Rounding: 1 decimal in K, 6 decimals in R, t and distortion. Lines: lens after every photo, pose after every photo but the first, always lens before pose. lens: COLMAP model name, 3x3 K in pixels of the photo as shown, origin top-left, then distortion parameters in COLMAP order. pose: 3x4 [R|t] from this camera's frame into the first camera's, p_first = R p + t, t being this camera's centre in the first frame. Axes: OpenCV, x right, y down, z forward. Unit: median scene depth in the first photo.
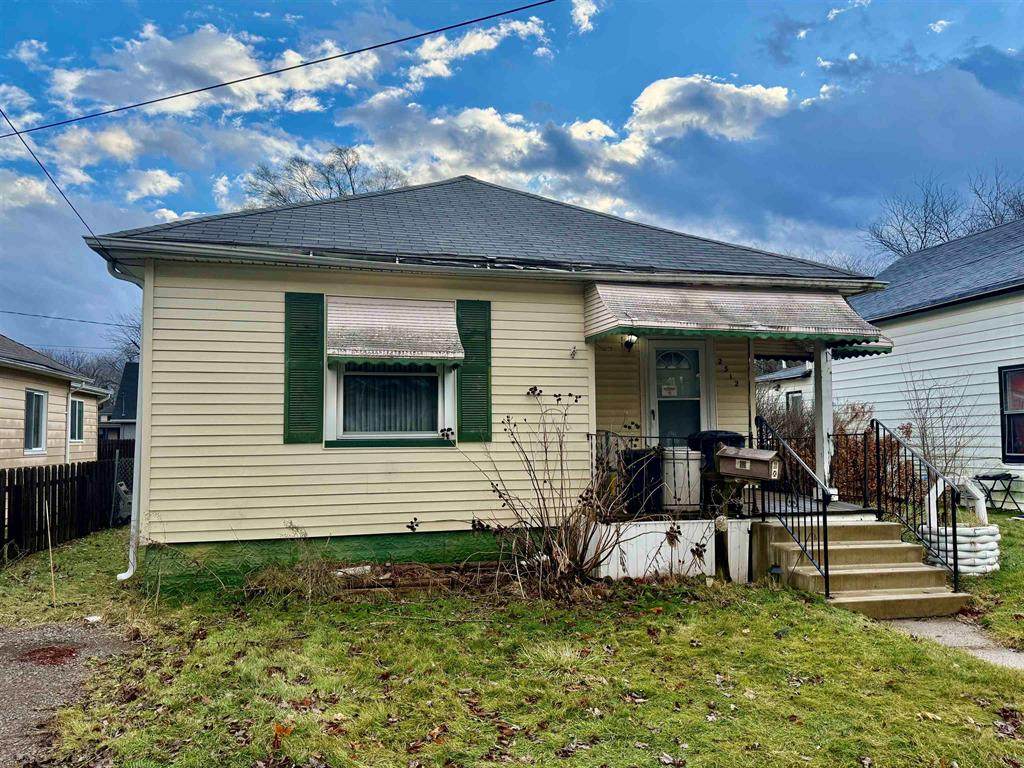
lens RADIAL K [[742.5, 0, 511.2], [0, 742.5, 390.5], [0, 0, 1]] dist [0.076055, -0.120758]
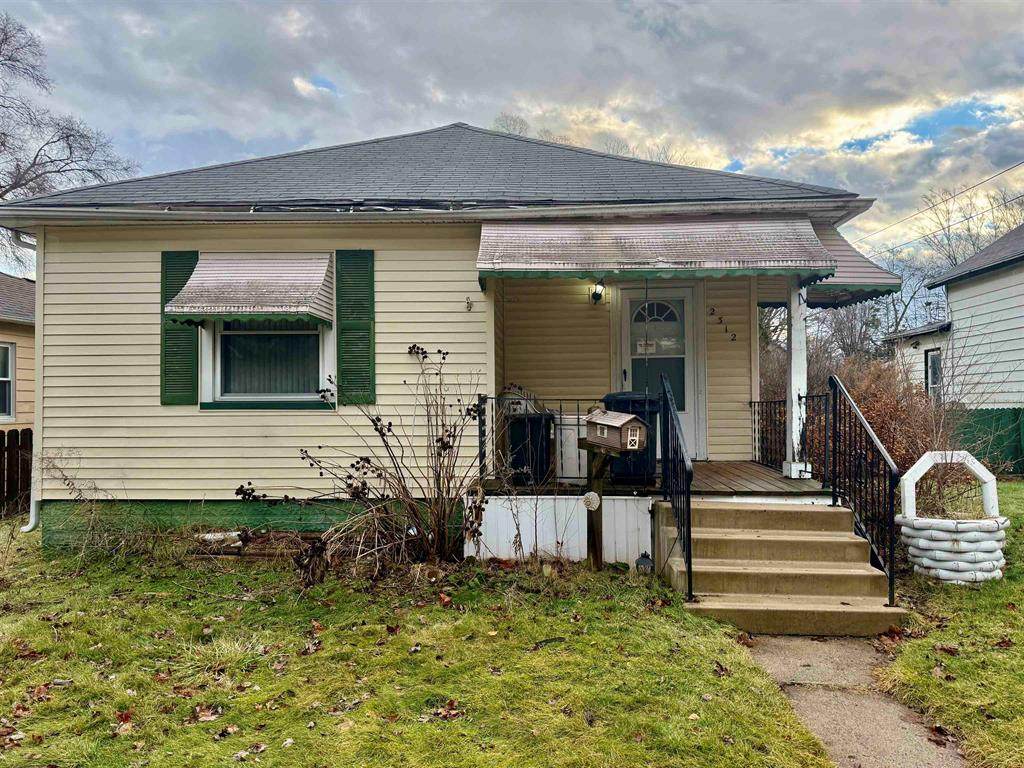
lens RADIAL K [[715.0, 0, 514.3], [0, 715.0, 395.4], [0, 0, 1]] dist [0.080829, -0.113708]
pose [[0.962638, -0.000736, -0.270790, 0.386747], [0.014682, 0.998667, 0.049481, 0.016772], [0.270393, -0.051609, 0.961366, 0.195746]]
